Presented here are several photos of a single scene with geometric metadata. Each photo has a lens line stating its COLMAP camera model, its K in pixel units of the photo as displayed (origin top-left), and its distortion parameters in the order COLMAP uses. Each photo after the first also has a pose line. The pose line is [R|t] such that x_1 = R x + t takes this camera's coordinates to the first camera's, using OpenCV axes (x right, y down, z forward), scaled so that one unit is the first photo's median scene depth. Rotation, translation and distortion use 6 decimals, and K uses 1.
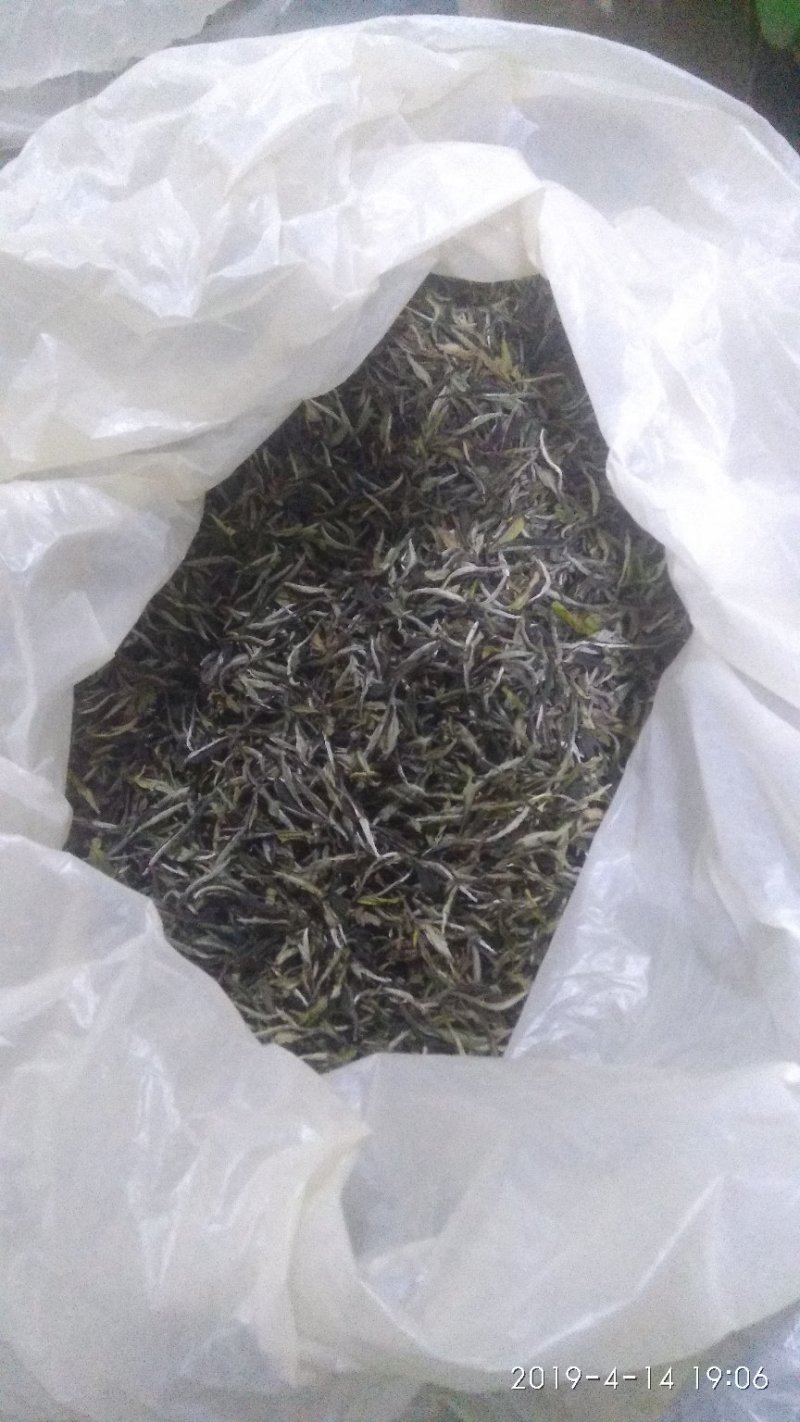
lens RADIAL K [[1098.2, 0, 400.0], [0, 1098.2, 711.0], [0, 0, 1]] dist [0.130616, -0.204661]
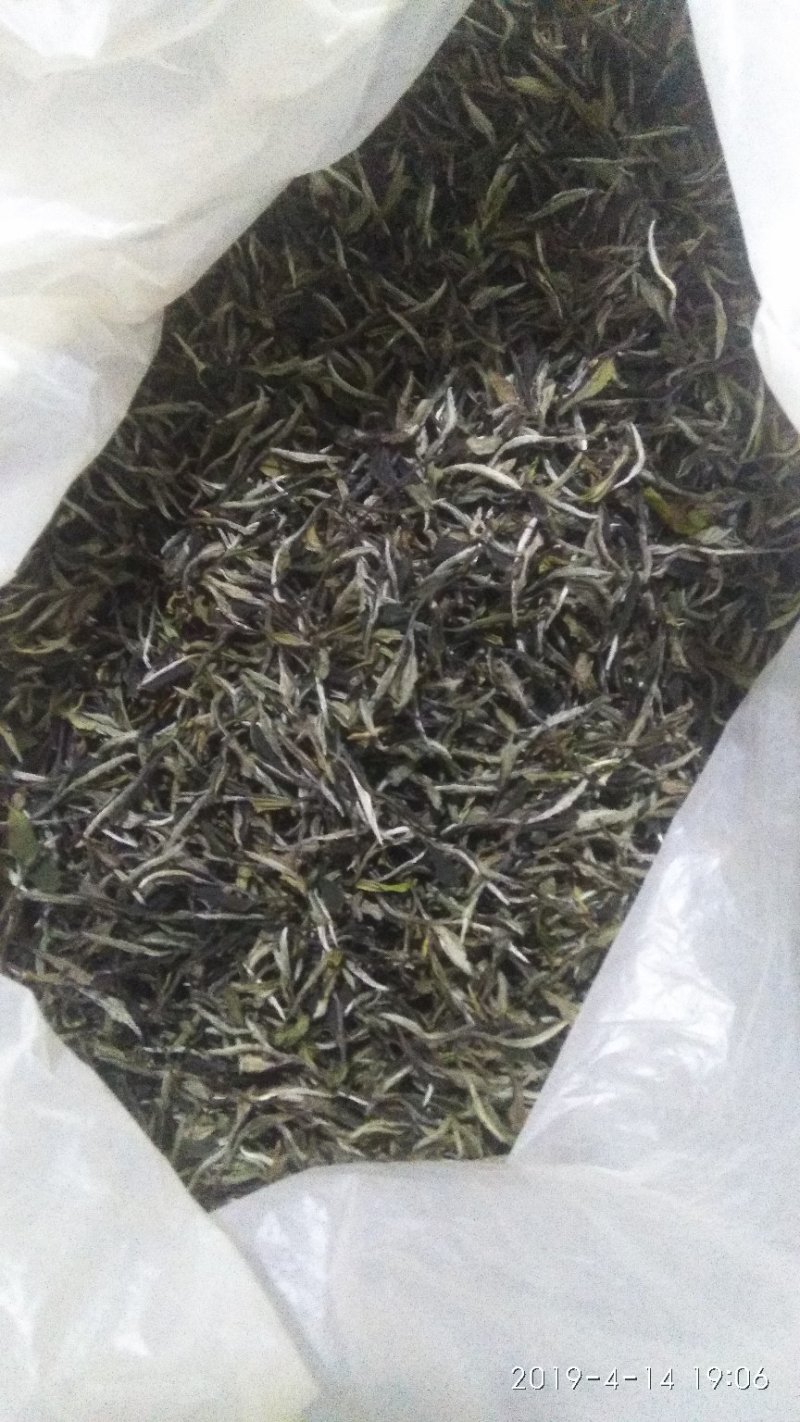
lens RADIAL K [[1098.2, 0, 400.0], [0, 1098.2, 711.0], [0, 0, 1]] dist [0.130616, -0.204661]
pose [[0.997450, 0.050470, -0.050455, 0.024846], [-0.036922, 0.969984, 0.240350, -0.129528], [0.061071, -0.237875, 0.969374, 0.269272]]
